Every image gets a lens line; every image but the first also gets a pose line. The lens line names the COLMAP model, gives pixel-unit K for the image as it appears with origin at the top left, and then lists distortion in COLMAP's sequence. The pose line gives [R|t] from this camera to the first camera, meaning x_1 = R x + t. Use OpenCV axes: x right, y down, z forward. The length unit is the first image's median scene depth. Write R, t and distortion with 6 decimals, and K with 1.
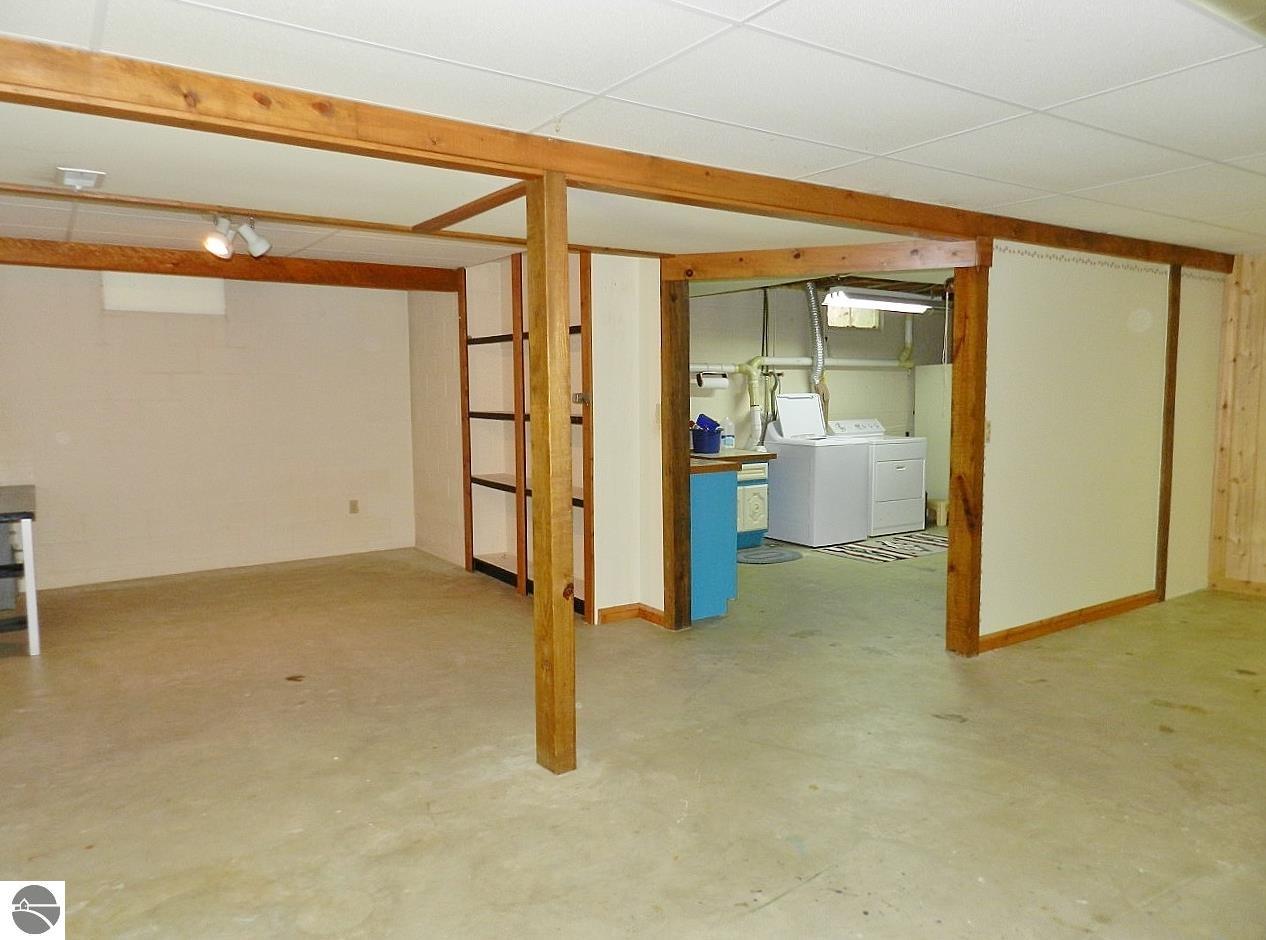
lens RADIAL K [[877.0, 0, 633.0], [0, 877.0, 470.0], [0, 0, 1]] dist [0.024041, -0.003601]
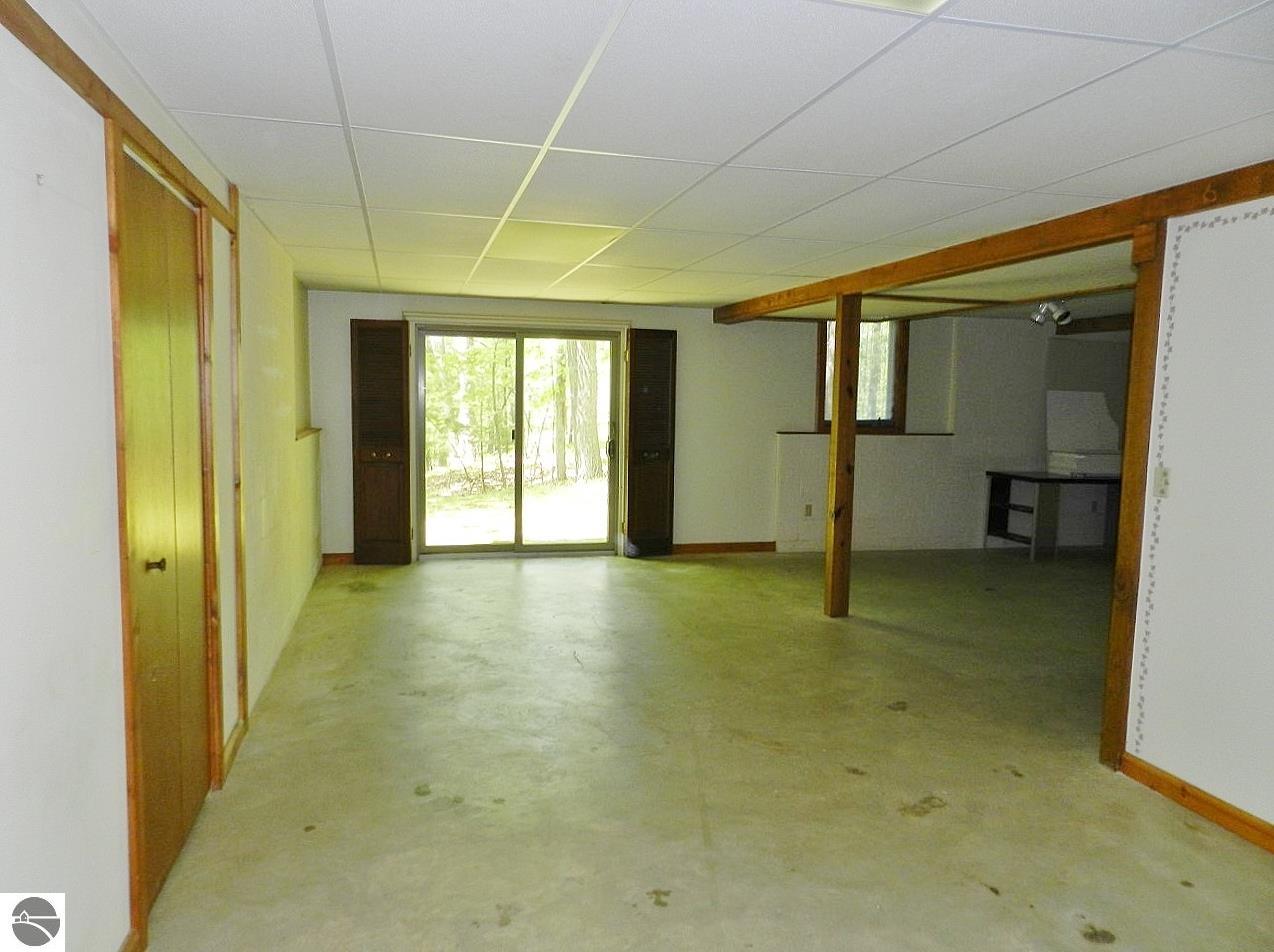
lens RADIAL K [[863.5, 0, 637.0], [0, 863.5, 476.0], [0, 0, 1]] dist [0.009328, -0.000028]
pose [[-0.335556, 0.082952, -0.938361, 1.196102], [-0.107730, 0.986201, 0.125705, -0.089924], [0.935840, 0.143271, -0.321989, 0.805232]]
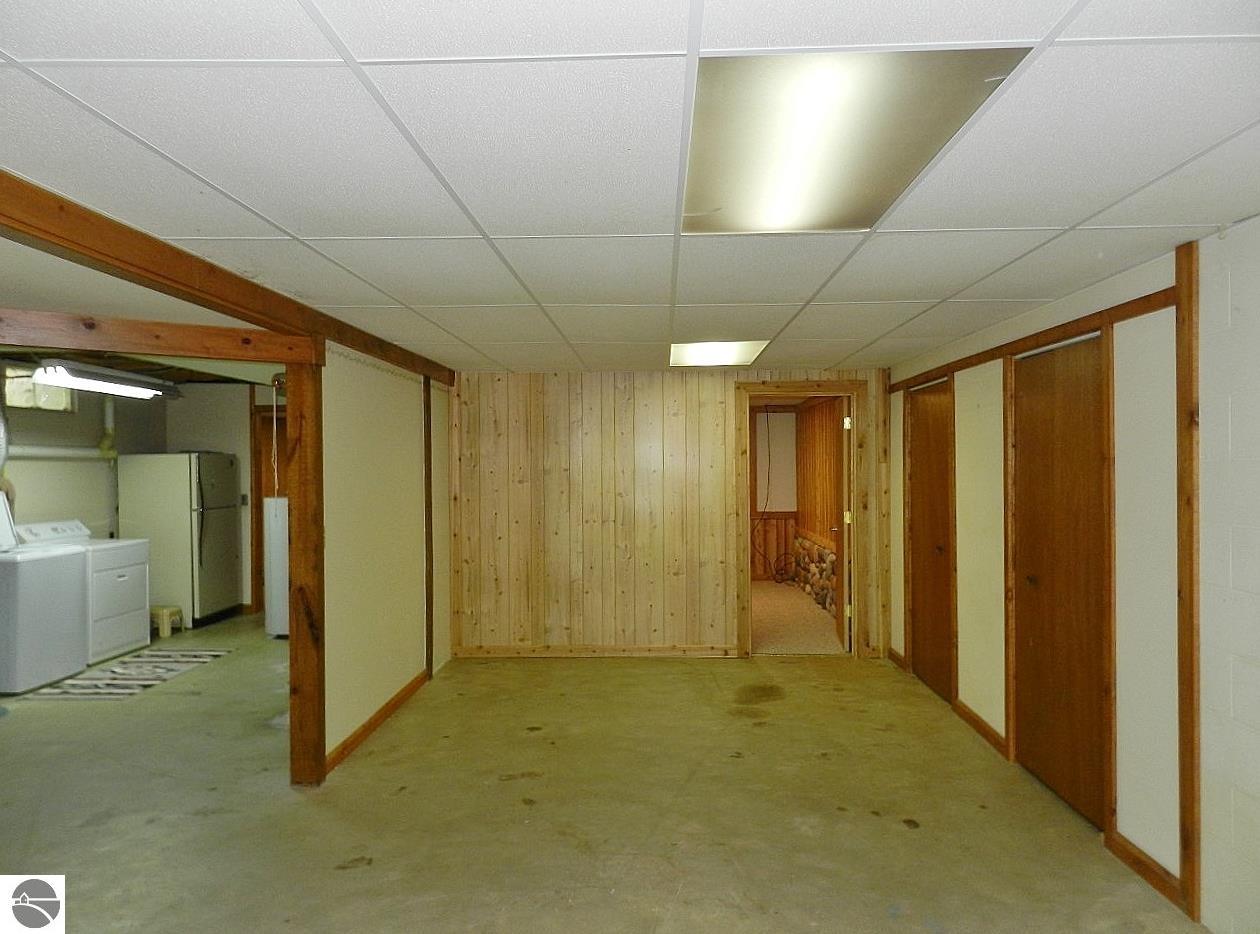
lens RADIAL K [[874.0, 0, 630.0], [0, 874.0, 467.0], [0, 0, 1]] dist [0.029318, -0.000175]
pose [[0.594715, 0.000176, 0.803936, -0.156740], [0.076280, 0.995476, -0.056646, -0.039004], [-0.800309, 0.095013, 0.592011, 0.166148]]
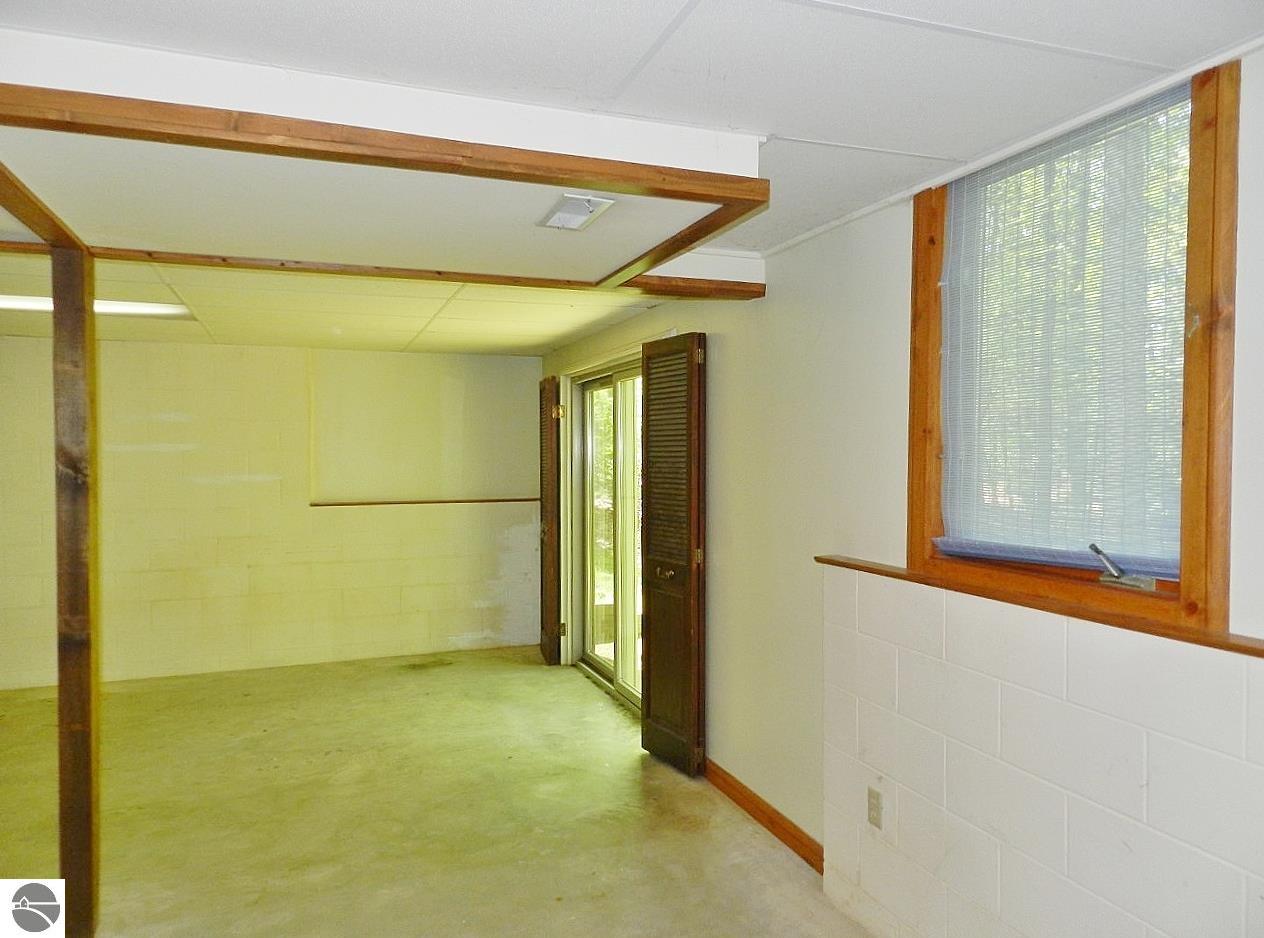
lens RADIAL K [[875.7, 0, 632.0], [0, 875.7, 469.0], [0, 0, 1]] dist [0.024041, -0.003601]
pose [[-0.969963, 0.004592, 0.243208, -0.566296], [0.033135, 0.992997, 0.113401, -0.127937], [-0.240984, 0.118054, -0.963322, 1.148429]]
